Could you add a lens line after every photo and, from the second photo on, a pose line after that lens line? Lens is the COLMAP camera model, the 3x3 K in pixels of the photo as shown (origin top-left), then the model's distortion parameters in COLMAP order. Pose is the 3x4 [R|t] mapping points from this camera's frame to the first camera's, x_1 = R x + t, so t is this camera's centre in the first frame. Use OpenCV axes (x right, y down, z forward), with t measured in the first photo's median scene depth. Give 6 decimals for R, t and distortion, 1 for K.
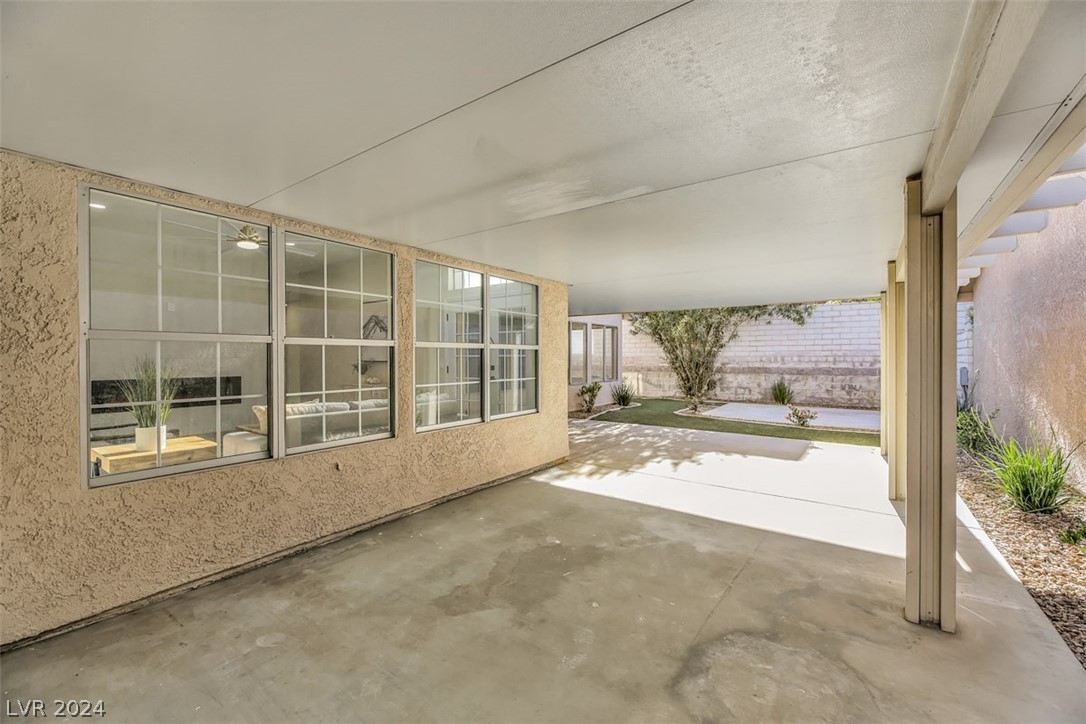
lens RADIAL K [[443.5, 0, 543.0], [0, 443.5, 362.0], [0, 0, 1]] dist [-0.000505, -0.000778]
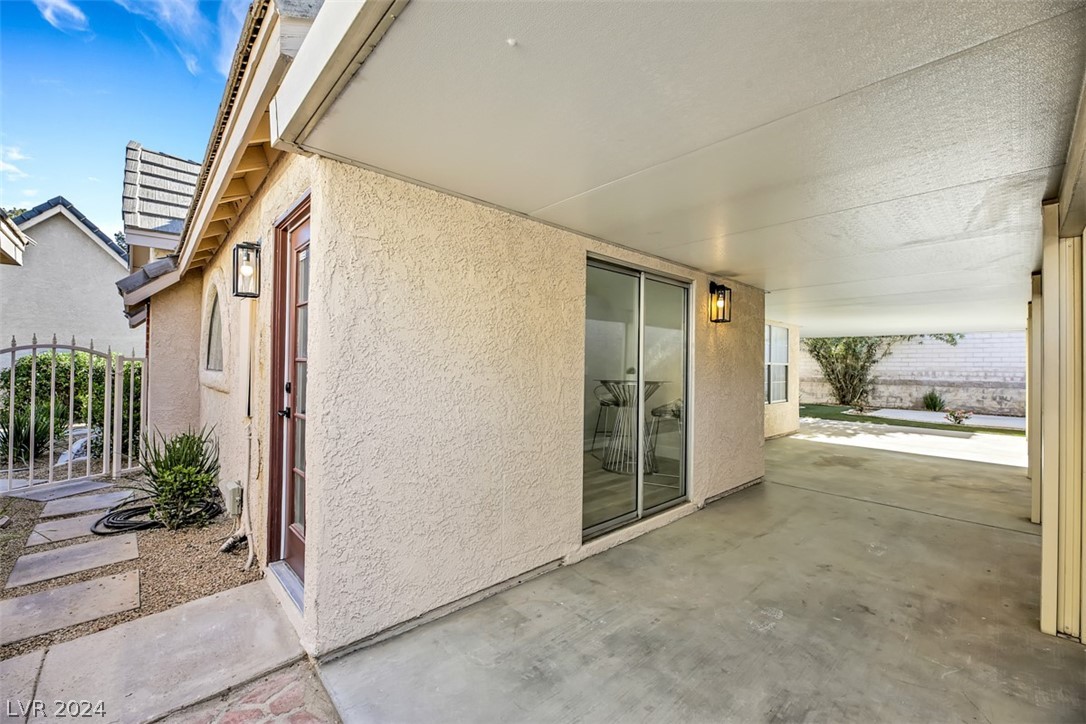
lens RADIAL K [[443.5, 0, 543.0], [0, 443.5, 362.0], [0, 0, 1]] dist [-0.000505, -0.000778]
pose [[0.980586, 0.013572, -0.195618, -0.257030], [-0.017544, 0.999673, -0.018590, 0.003441], [0.195301, 0.021661, 0.980504, -0.372279]]
